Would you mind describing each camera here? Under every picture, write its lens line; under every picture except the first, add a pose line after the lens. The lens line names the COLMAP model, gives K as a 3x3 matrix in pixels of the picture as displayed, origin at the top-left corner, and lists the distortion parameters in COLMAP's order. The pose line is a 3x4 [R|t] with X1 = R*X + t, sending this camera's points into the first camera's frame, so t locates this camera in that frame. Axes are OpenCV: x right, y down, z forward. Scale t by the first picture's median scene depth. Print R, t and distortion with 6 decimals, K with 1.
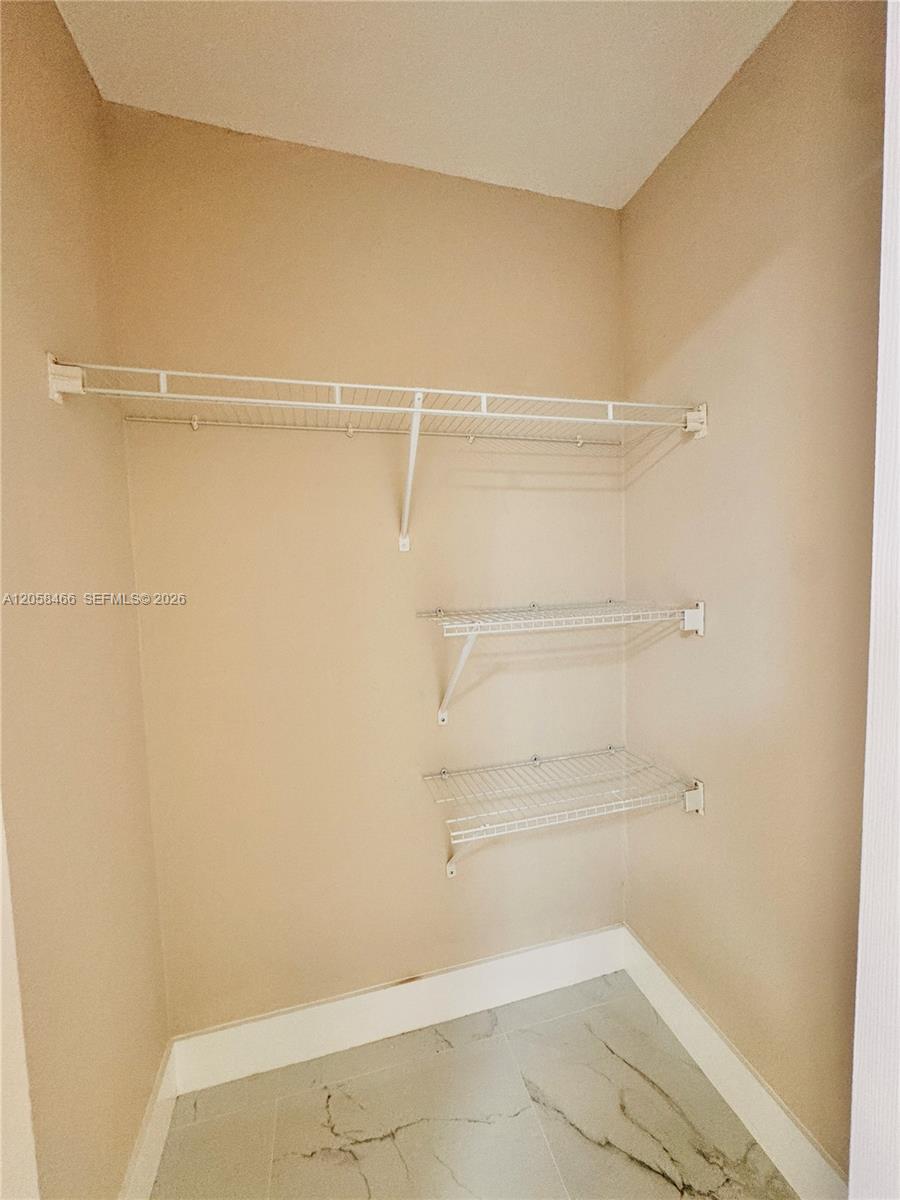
lens RADIAL K [[474.8, 0, 450.0], [0, 474.8, 600.0], [0, 0, 1]] dist [0.000981, 0.000028]
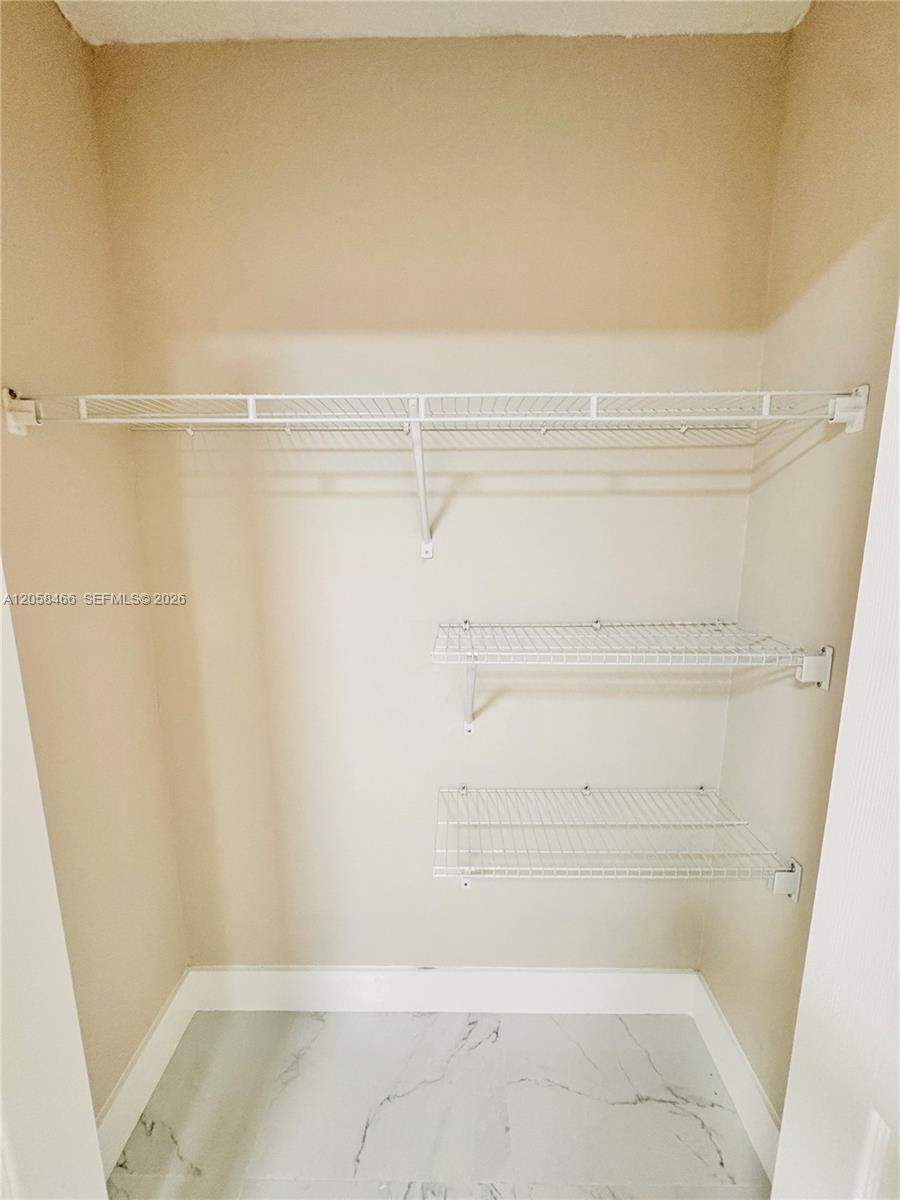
lens RADIAL K [[461.4, 0, 450.0], [0, 461.4, 600.0], [0, 0, 1]] dist [-0.018300, -0.000019]
pose [[0.938809, 0.075146, -0.336140, 0.179913], [-0.076127, 0.997045, 0.010281, -0.019371], [0.335920, 0.015938, 0.941756, 0.071624]]
